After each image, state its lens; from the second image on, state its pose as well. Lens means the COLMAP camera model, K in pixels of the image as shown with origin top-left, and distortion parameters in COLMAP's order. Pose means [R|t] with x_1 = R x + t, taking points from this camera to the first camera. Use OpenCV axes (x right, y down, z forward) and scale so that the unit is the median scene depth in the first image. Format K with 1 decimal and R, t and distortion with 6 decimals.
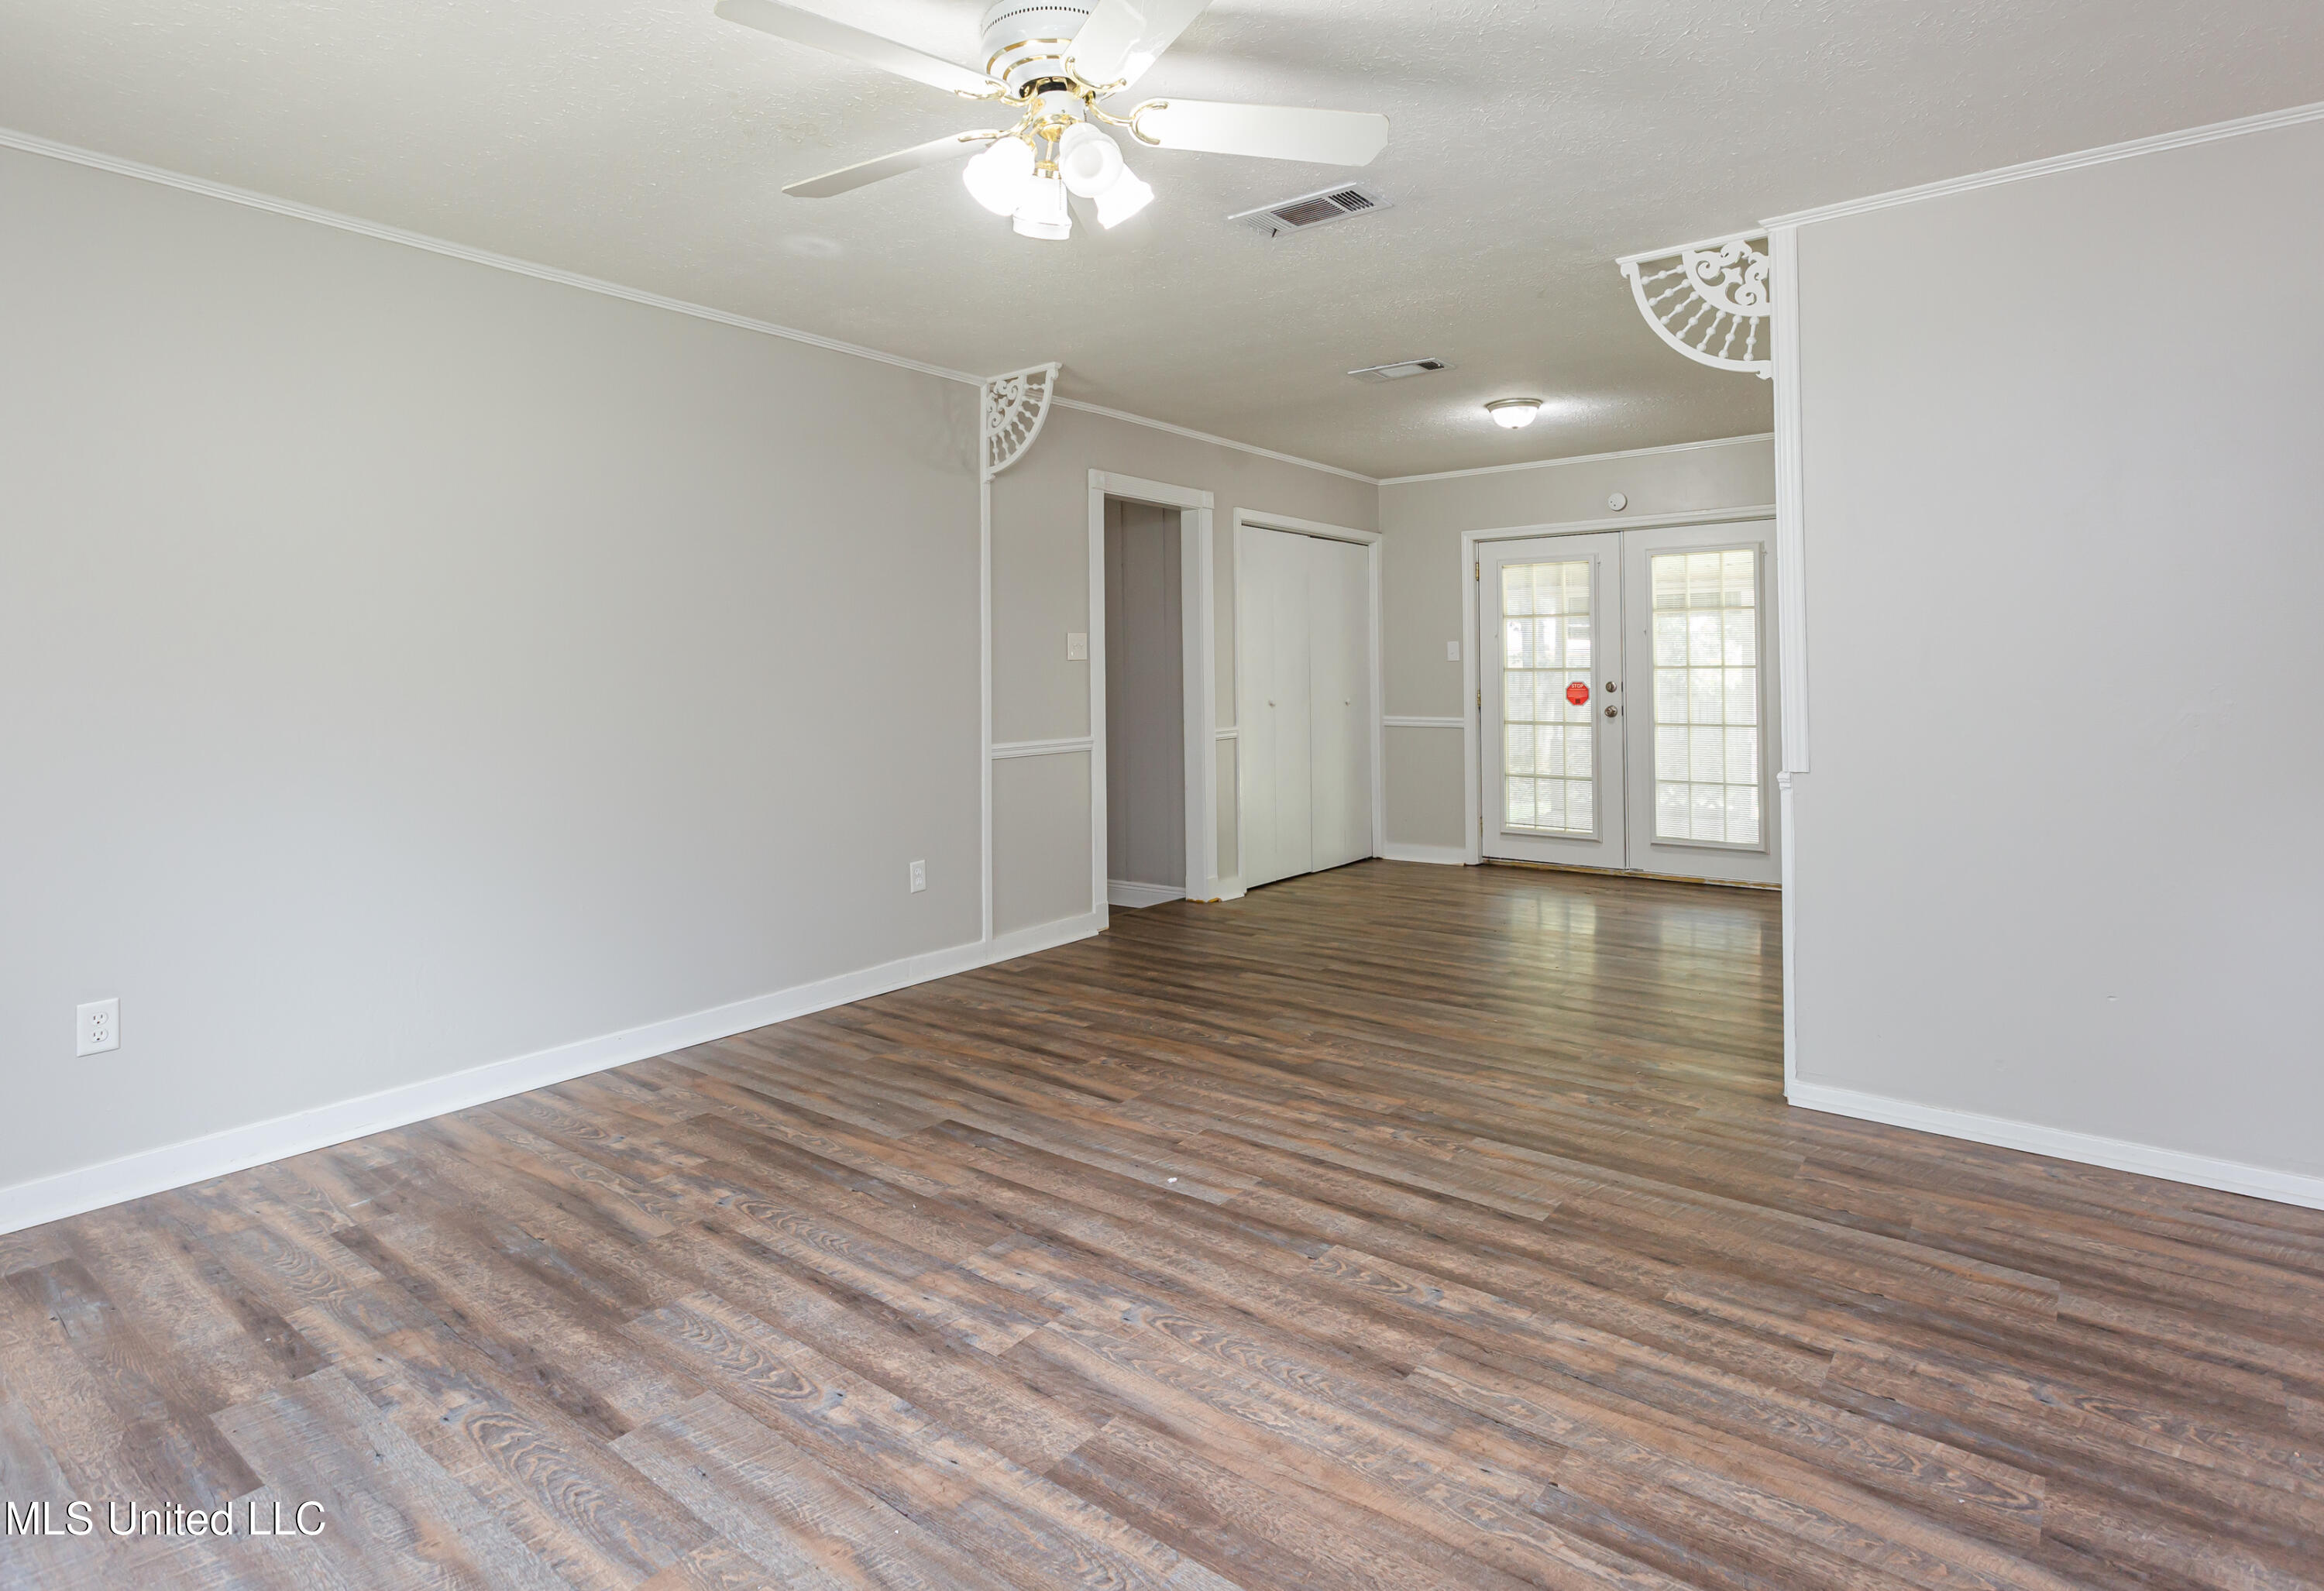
lens RADIAL K [[1222.7, 0, 1199.7], [0, 1222.7, 643.1], [0, 0, 1]] dist [0.000266, -0.001836]
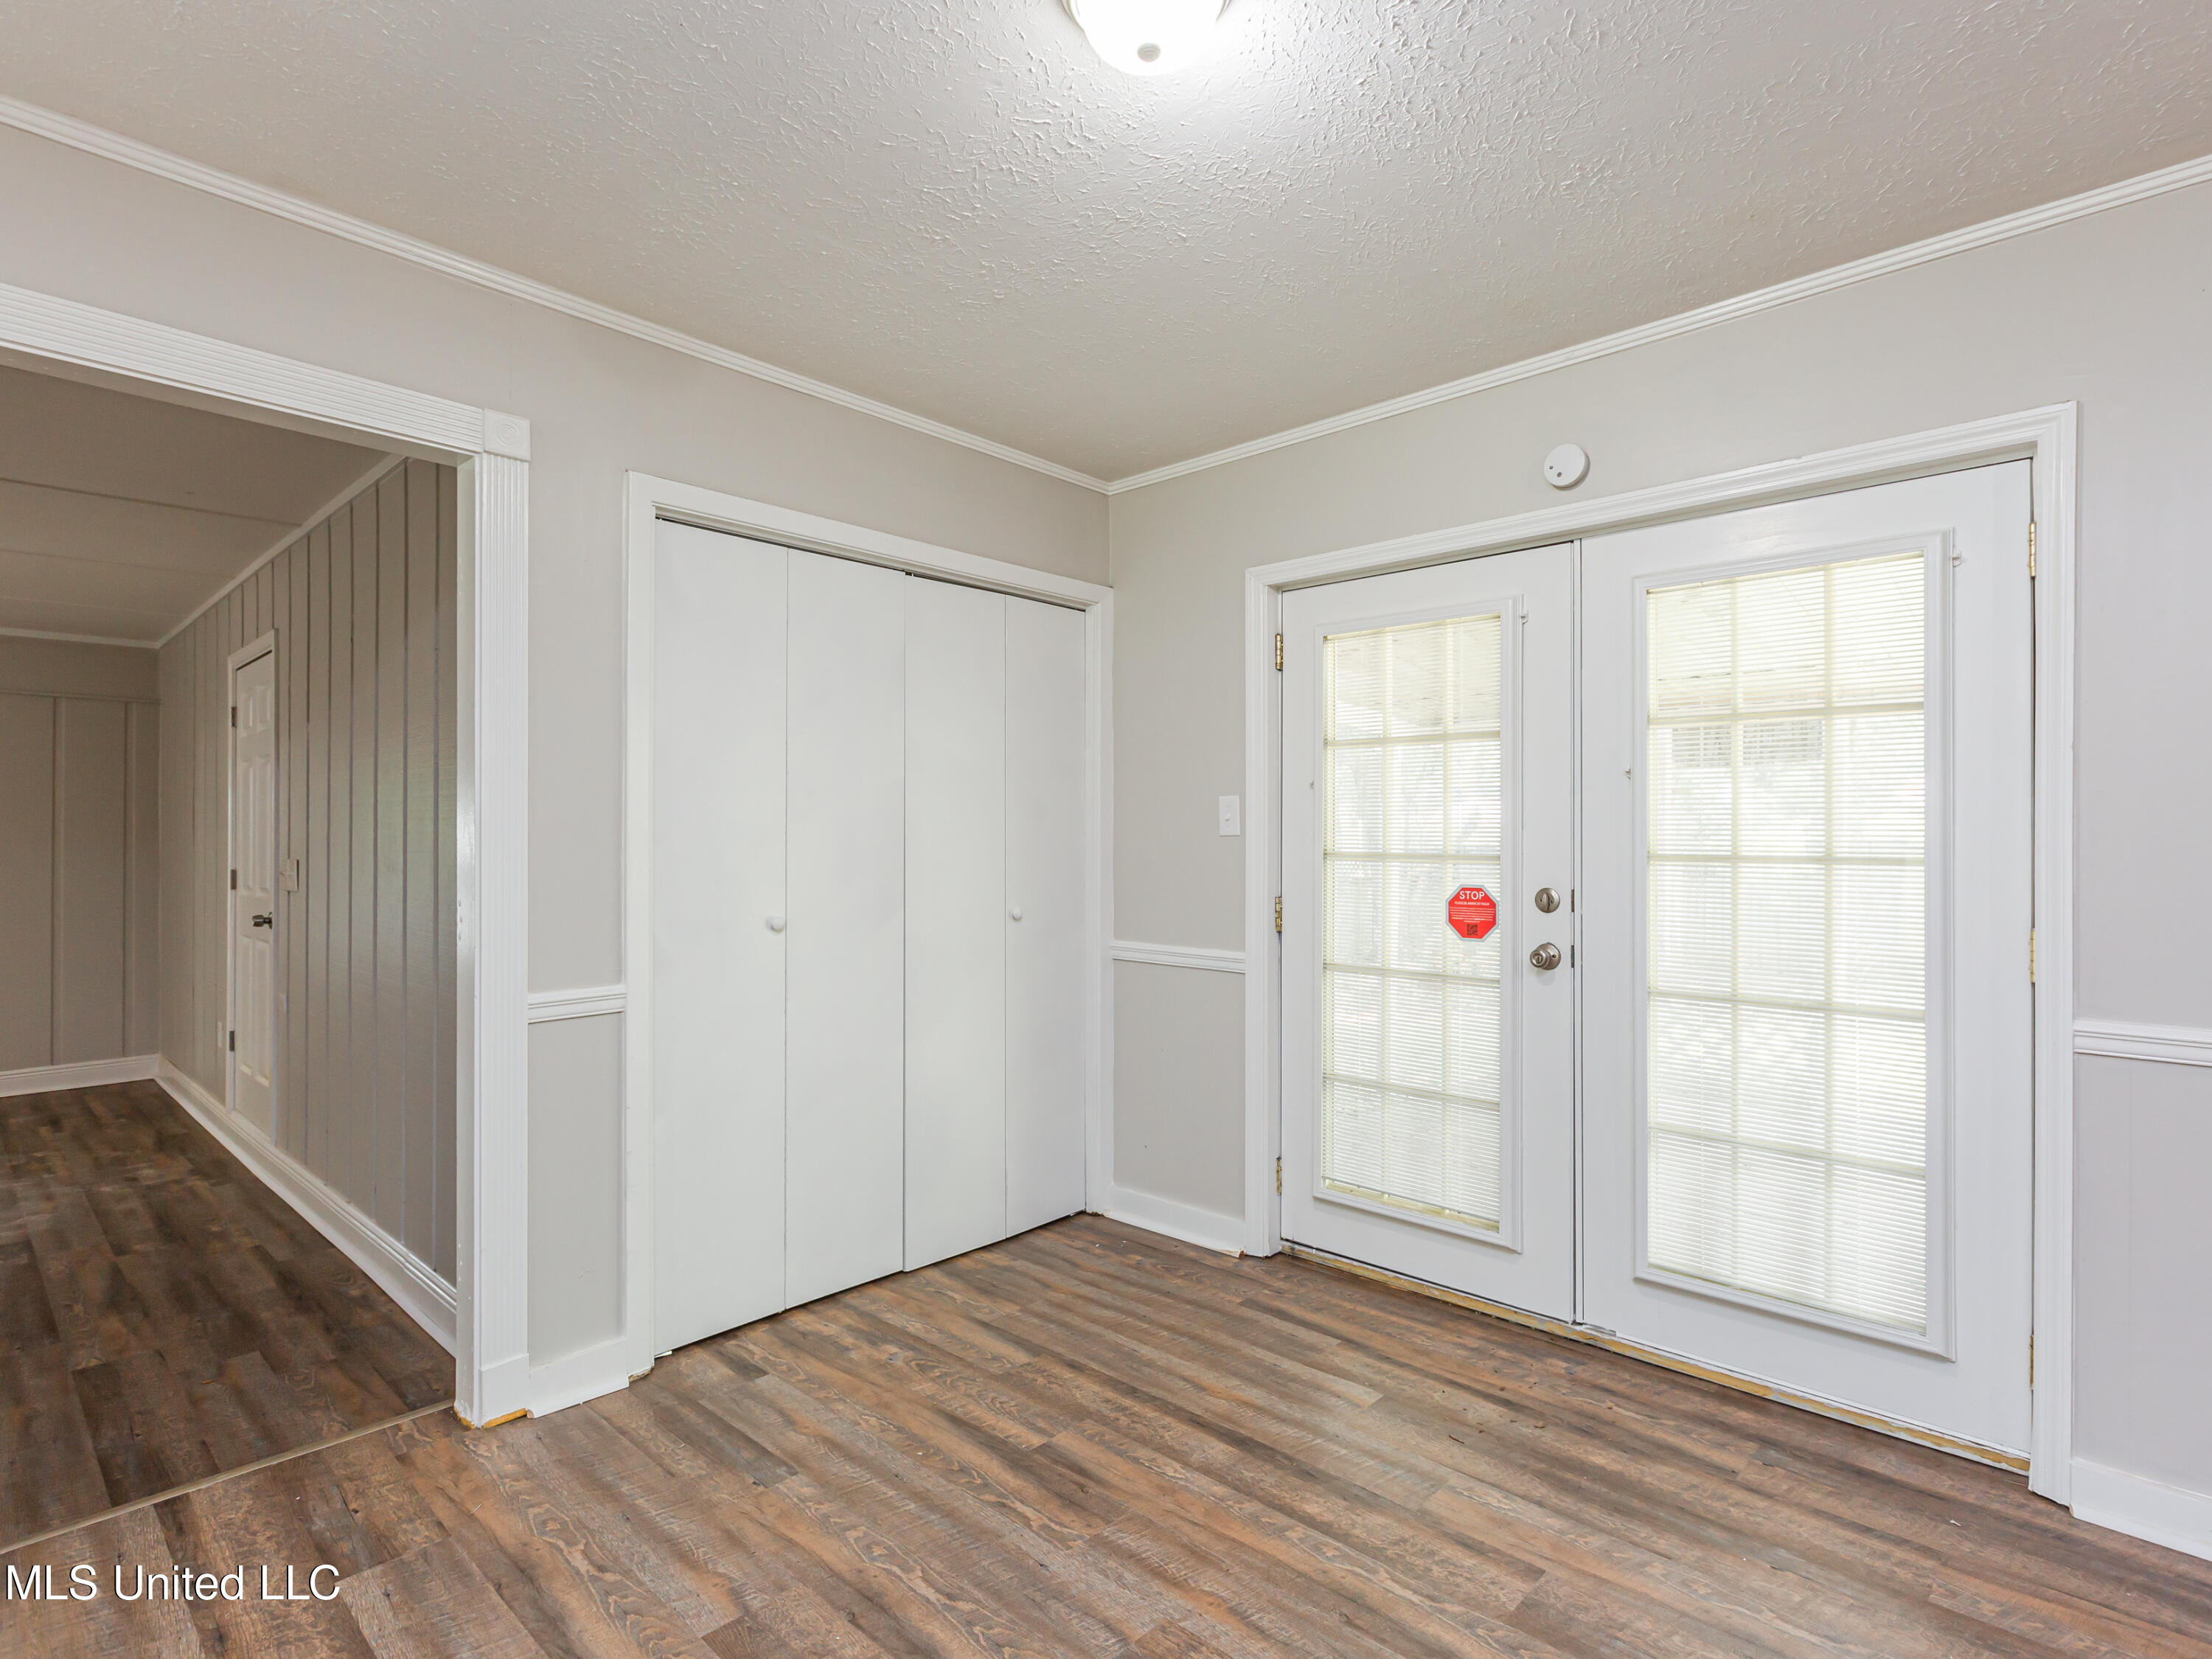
lens RADIAL K [[1113.7, 0, 1141.5], [0, 1113.7, 826.3], [0, 0, 1]] dist [-0.002412, 0.000499]
pose [[0.996086, 0.011155, -0.087685, 0.245749], [-0.009778, 0.999822, 0.016109, 0.004739], [0.087850, -0.015189, 0.996018, 0.641380]]
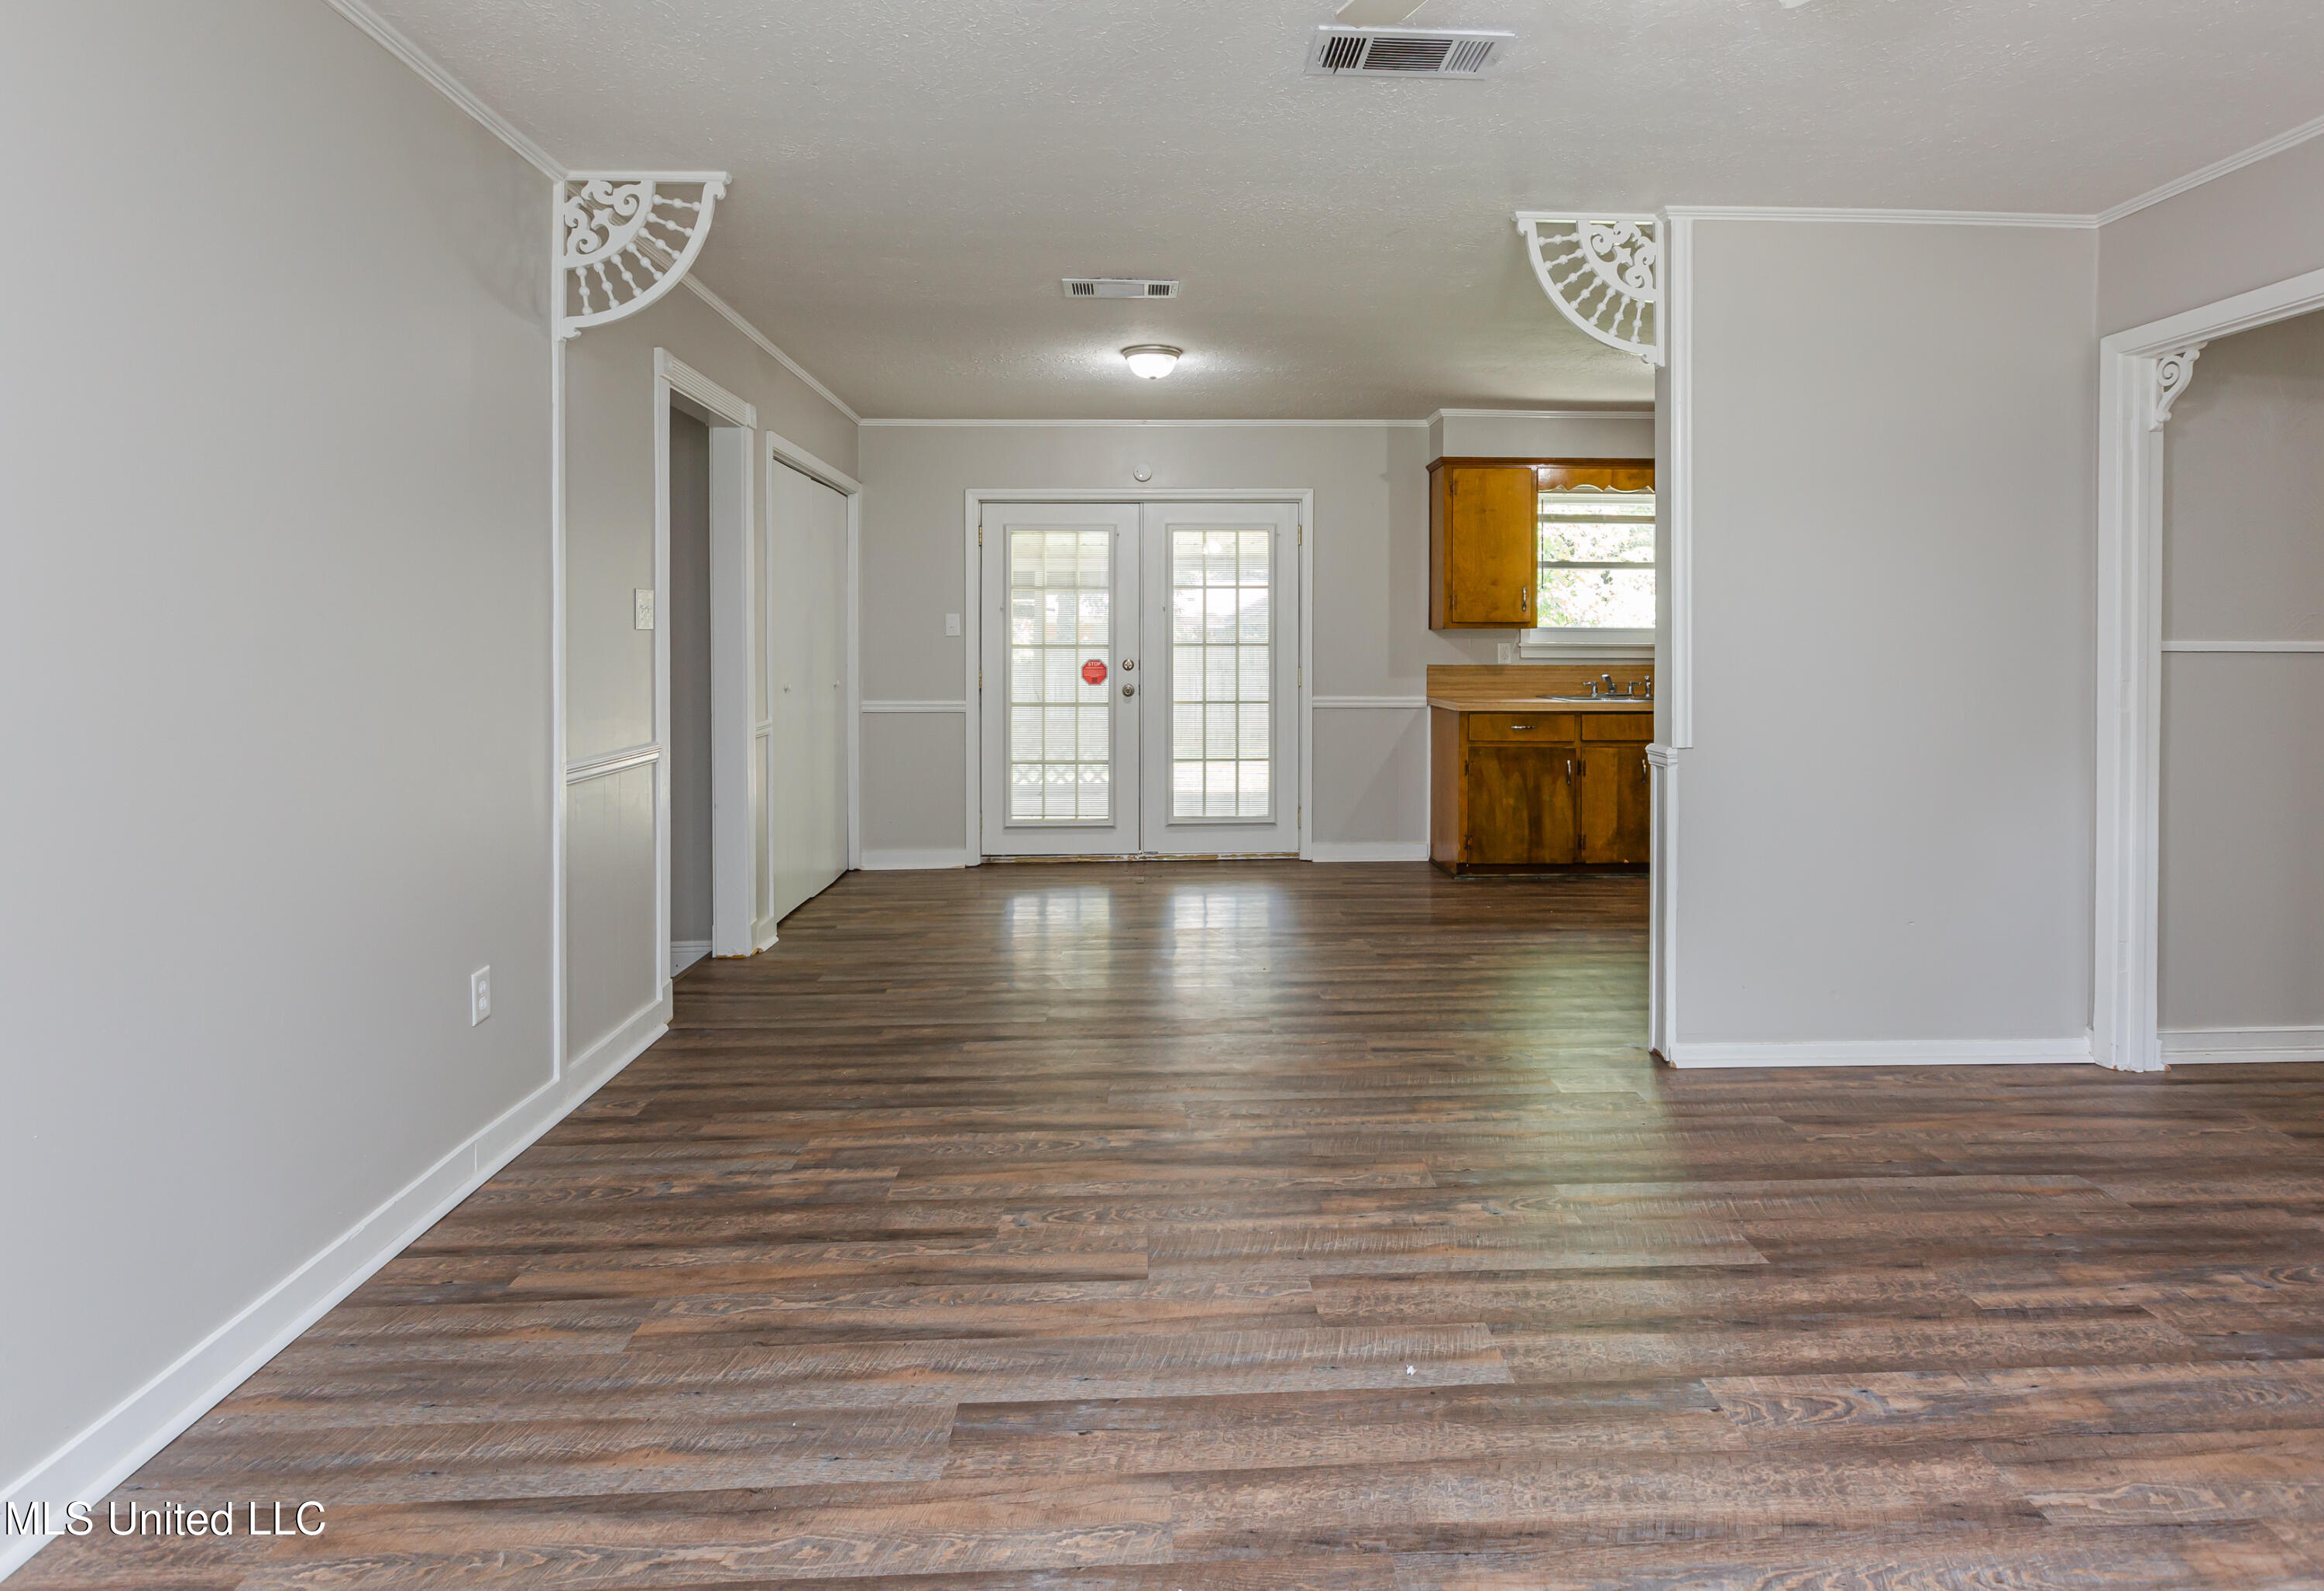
lens RADIAL K [[1222.7, 0, 1199.7], [0, 1222.7, 643.1], [0, 0, 1]] dist [0.000266, -0.001836]
pose [[0.760758, 0.006817, 0.649000, -0.264099], [-0.019513, 0.999733, 0.012372, 0.006238], [-0.648742, -0.022076, 0.760688, 0.253714]]
